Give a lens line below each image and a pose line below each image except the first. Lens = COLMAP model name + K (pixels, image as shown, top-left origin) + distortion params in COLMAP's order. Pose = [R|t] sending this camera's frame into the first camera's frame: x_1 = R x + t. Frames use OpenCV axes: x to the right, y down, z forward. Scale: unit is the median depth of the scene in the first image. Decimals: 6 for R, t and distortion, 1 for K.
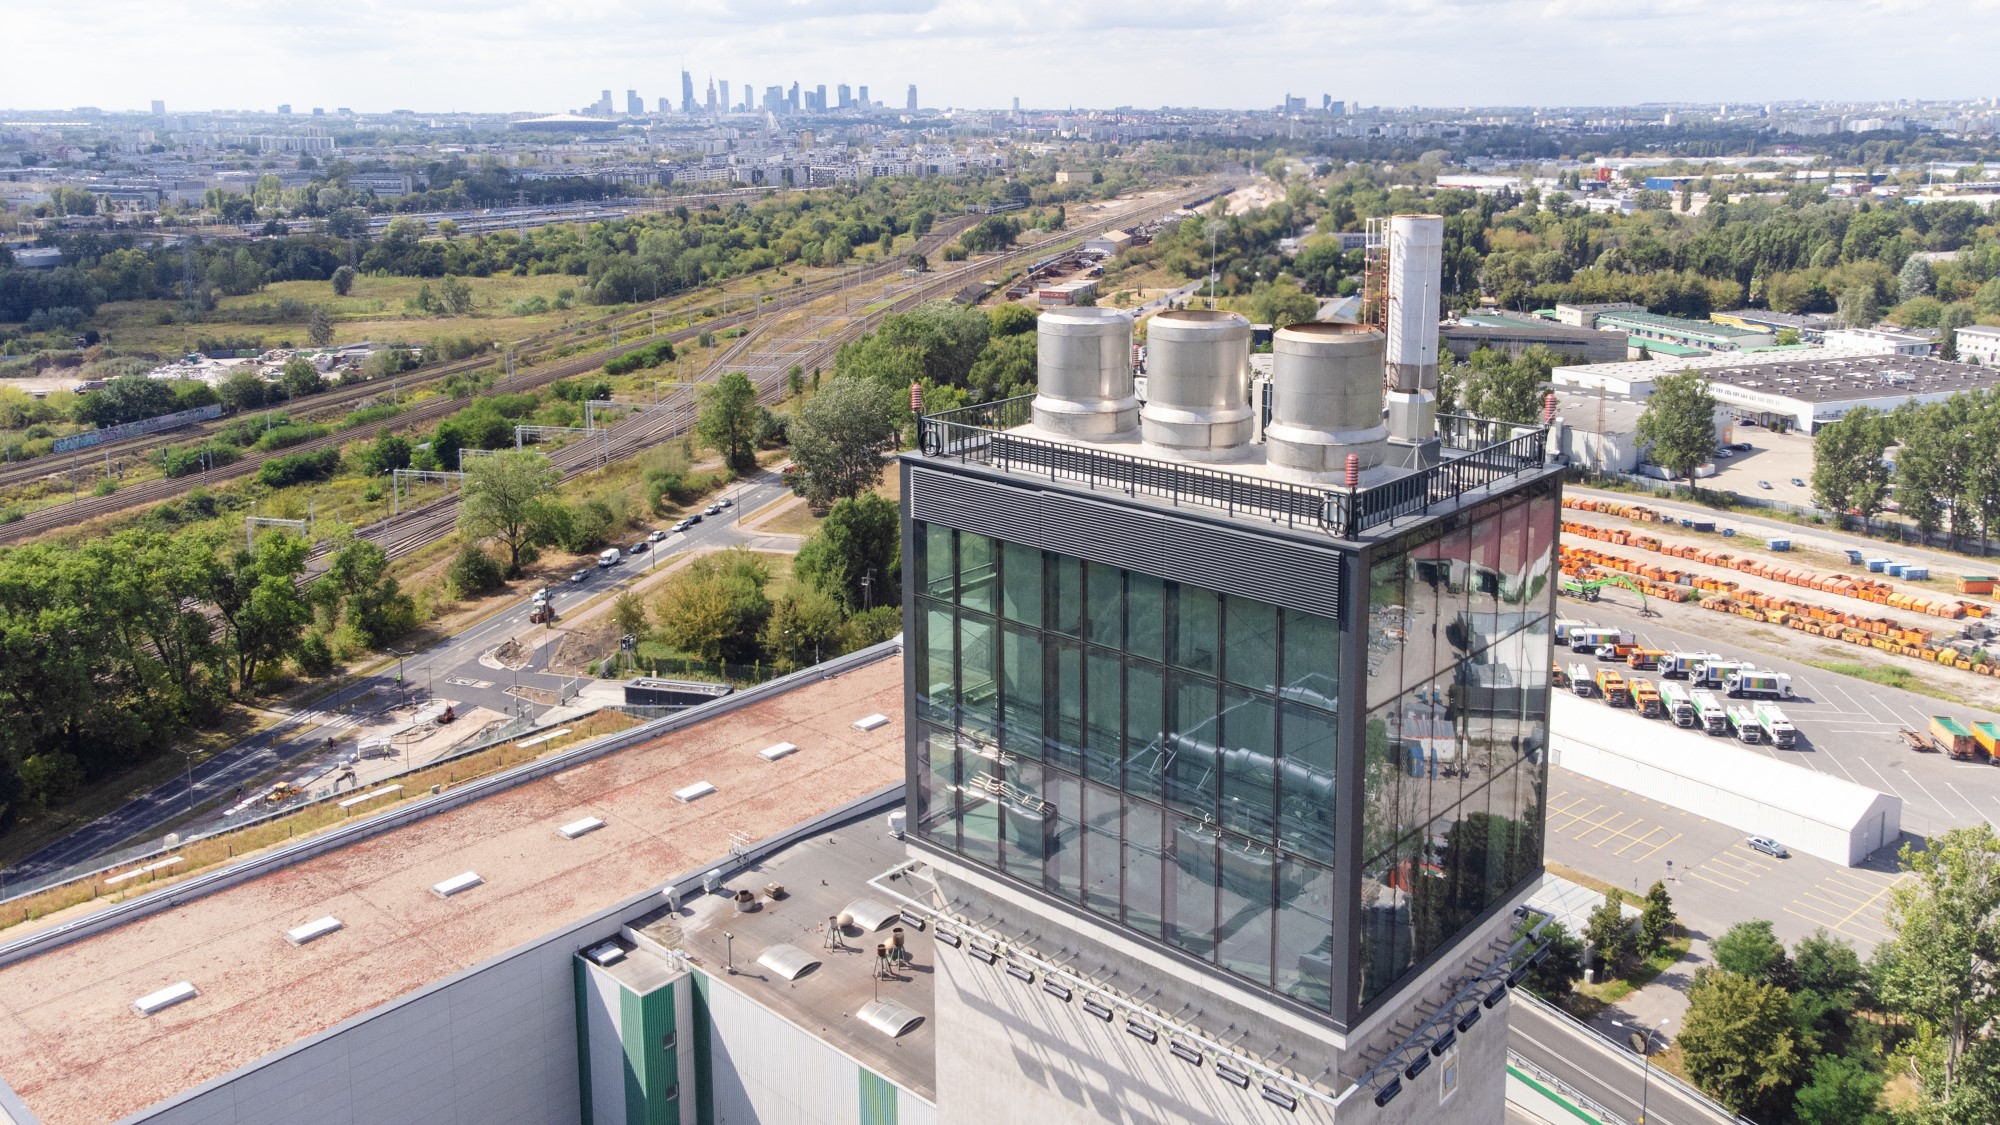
lens RADIAL K [[2654.5, 0, 1000.0], [0, 2654.5, 562.5], [0, 0, 1]] dist [-0.015800, 0.653184]
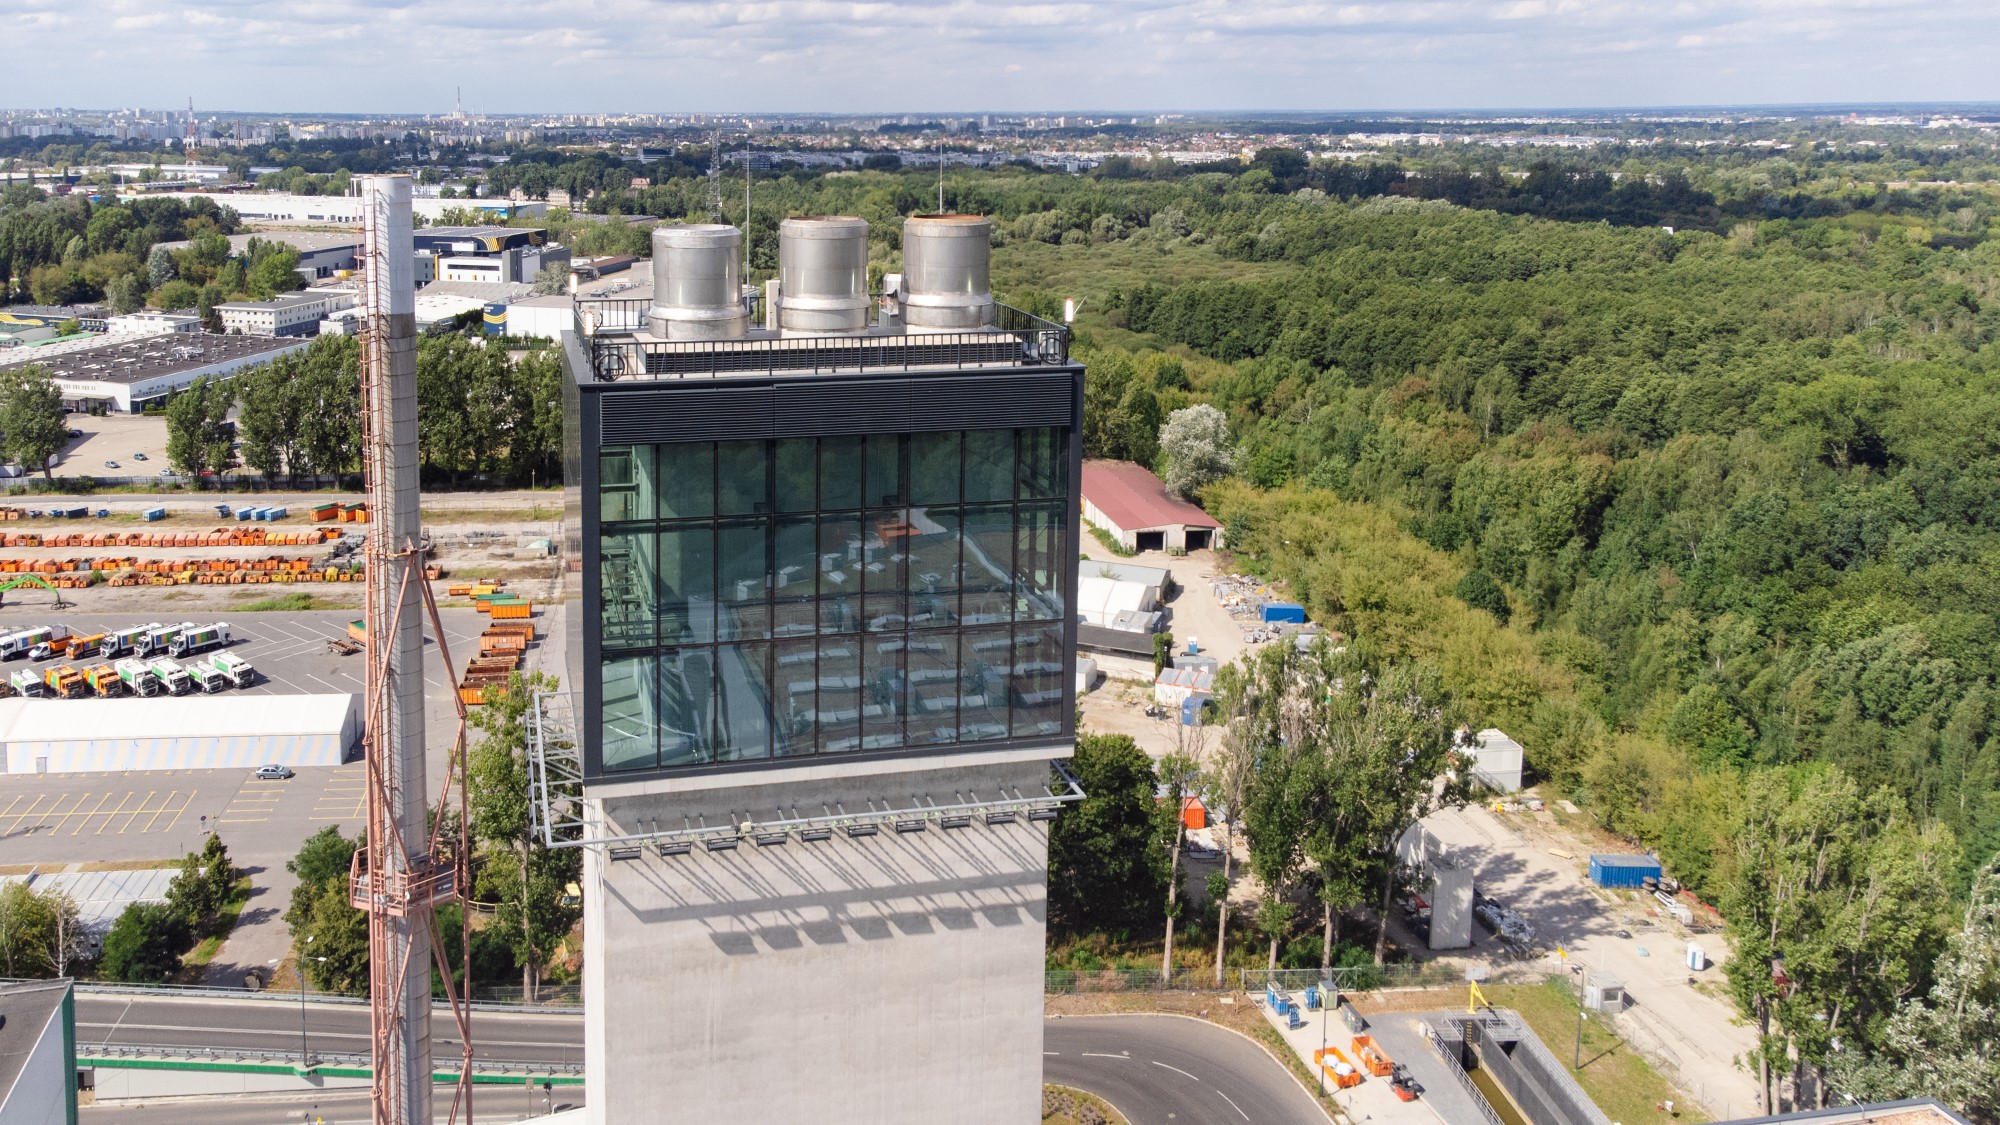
lens RADIAL K [[2654.5, 0, 1000.0], [0, 2654.5, 562.5], [0, 0, 1]] dist [-0.015800, 0.653184]
pose [[0.110103, -0.135401, 0.984654, -0.733838], [0.196418, 0.974104, 0.111987, -0.041506], [-0.974319, 0.181073, 0.133847, 0.531135]]
